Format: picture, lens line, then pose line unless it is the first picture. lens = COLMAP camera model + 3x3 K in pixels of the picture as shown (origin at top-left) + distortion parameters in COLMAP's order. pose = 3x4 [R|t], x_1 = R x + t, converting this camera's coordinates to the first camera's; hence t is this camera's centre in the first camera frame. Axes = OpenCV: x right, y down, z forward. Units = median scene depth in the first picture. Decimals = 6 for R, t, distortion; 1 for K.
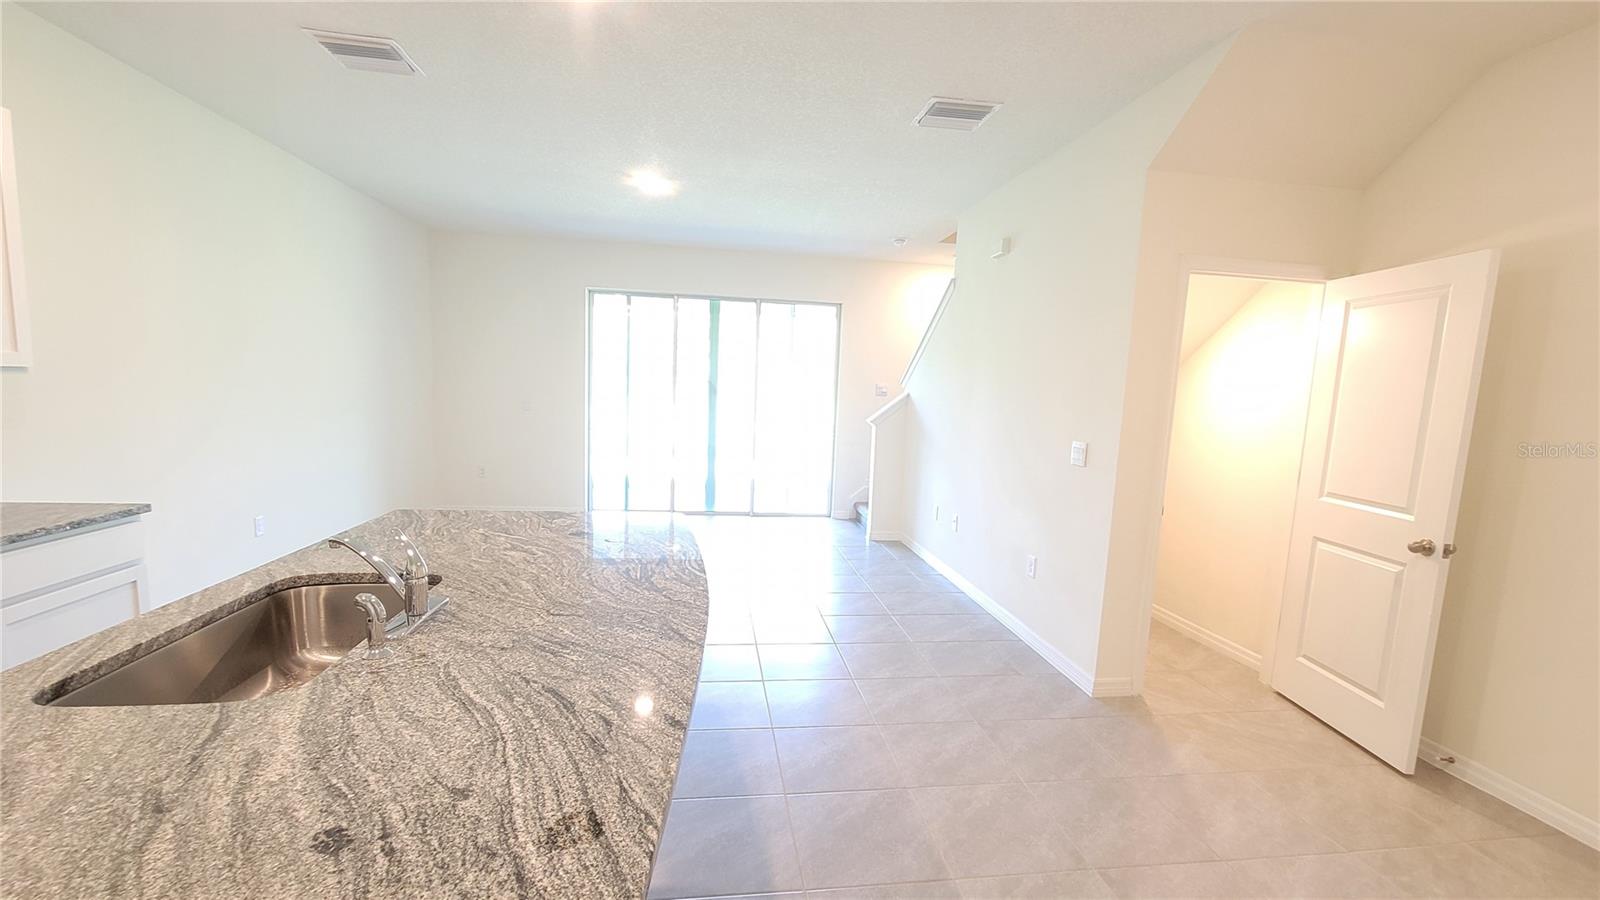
lens RADIAL K [[655.6, 0, 801.0], [0, 655.6, 470.1], [0, 0, 1]] dist [-0.004788, 0.000564]
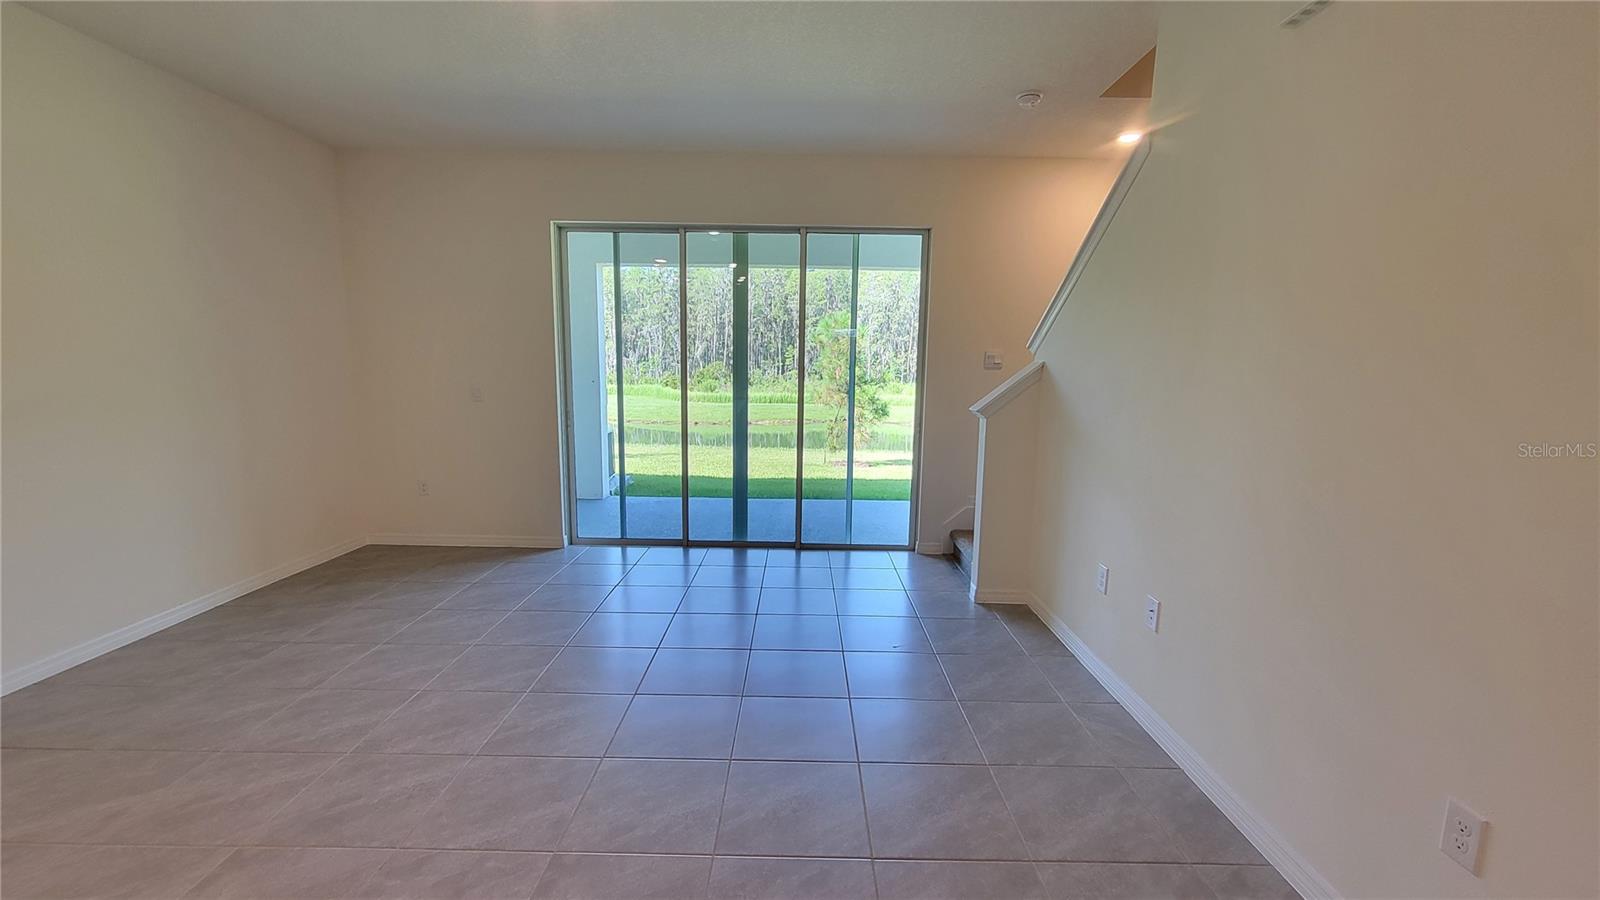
lens RADIAL K [[655.6, 0, 798.3], [0, 655.6, 471.0], [0, 0, 1]] dist [-0.004788, 0.000564]
pose [[0.988828, -0.002490, -0.149038, 0.032431], [0.006969, 0.999539, 0.029539, -0.037390], [0.148896, -0.030248, 0.988390, 0.372041]]
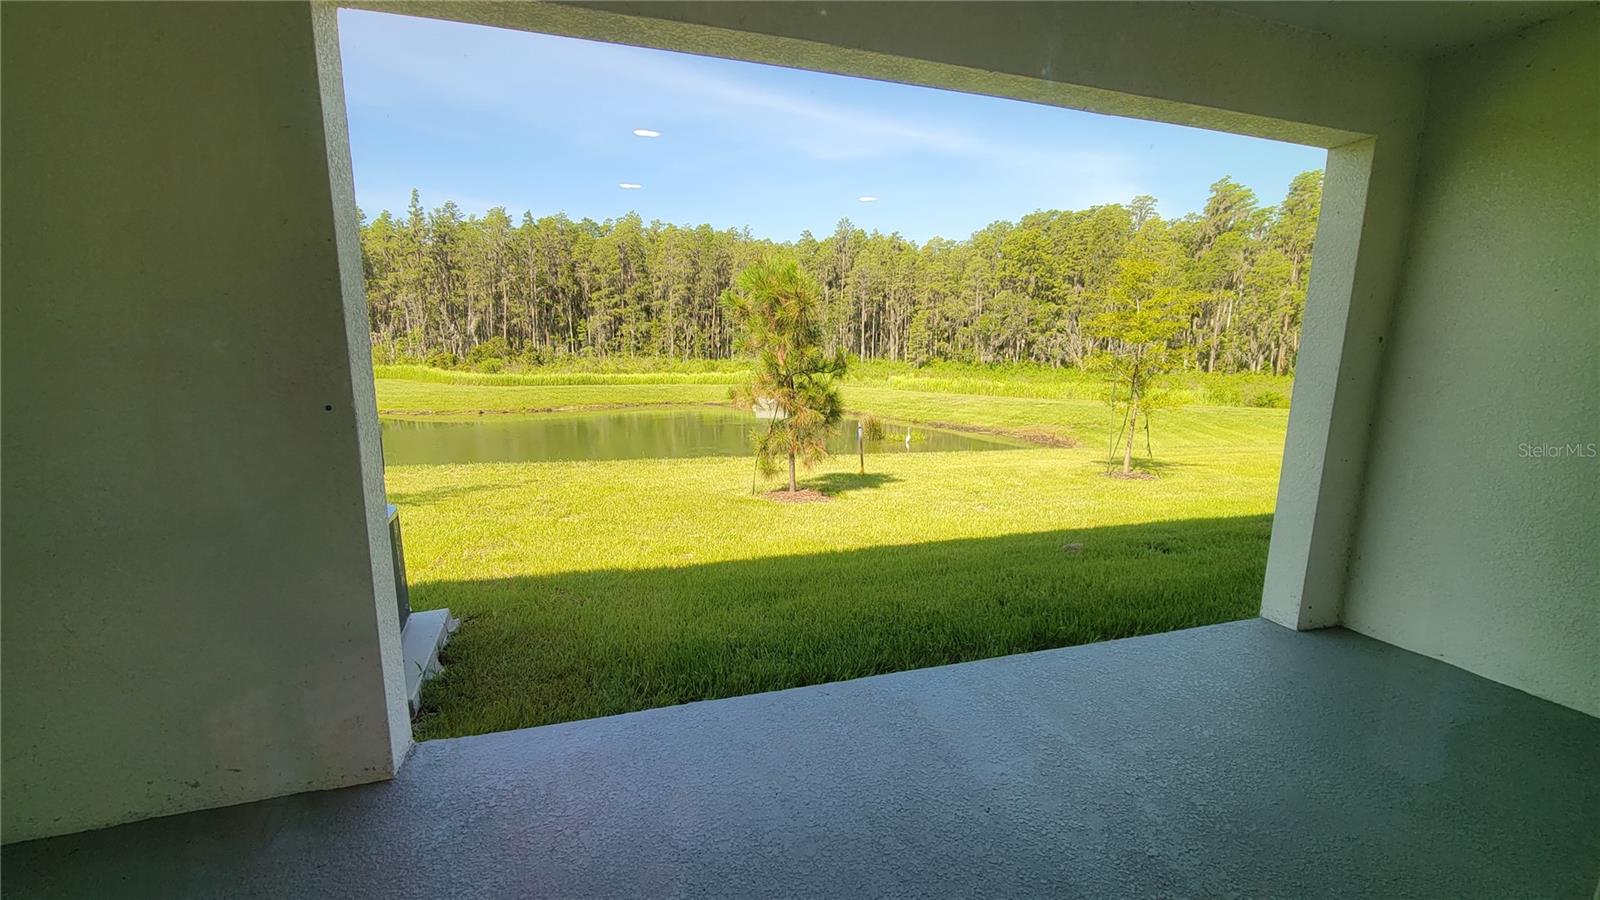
lens RADIAL K [[655.6, 0, 794.3], [0, 655.6, 469.2], [0, 0, 1]] dist [-0.004788, 0.000564]
pose [[0.986680, -0.058814, 0.151670, -0.233077], [0.048317, 0.996234, 0.071991, -0.119804], [-0.155333, -0.063704, 0.985806, 0.914900]]
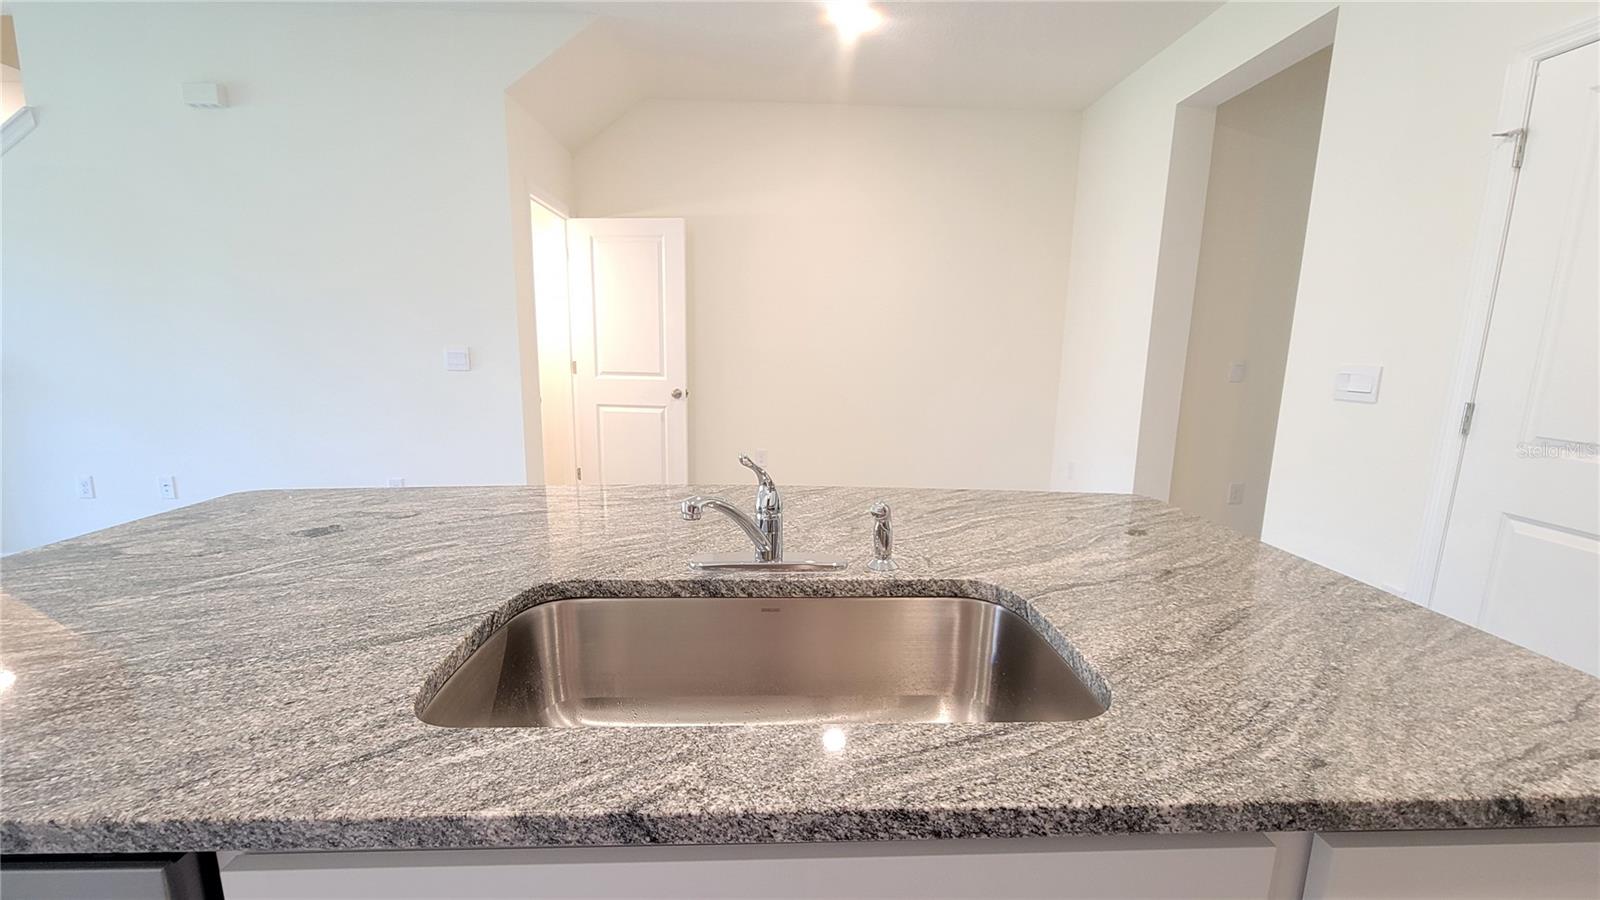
lens RADIAL K [[655.6, 0, 799.0], [0, 655.6, 459.6], [0, 0, 1]] dist [-0.004788, 0.000564]
pose [[0.105846, -0.211472, 0.971636, -0.292736], [0.114256, 0.973240, 0.199374, -0.008064], [-0.987797, 0.089912, 0.127176, 0.195983]]
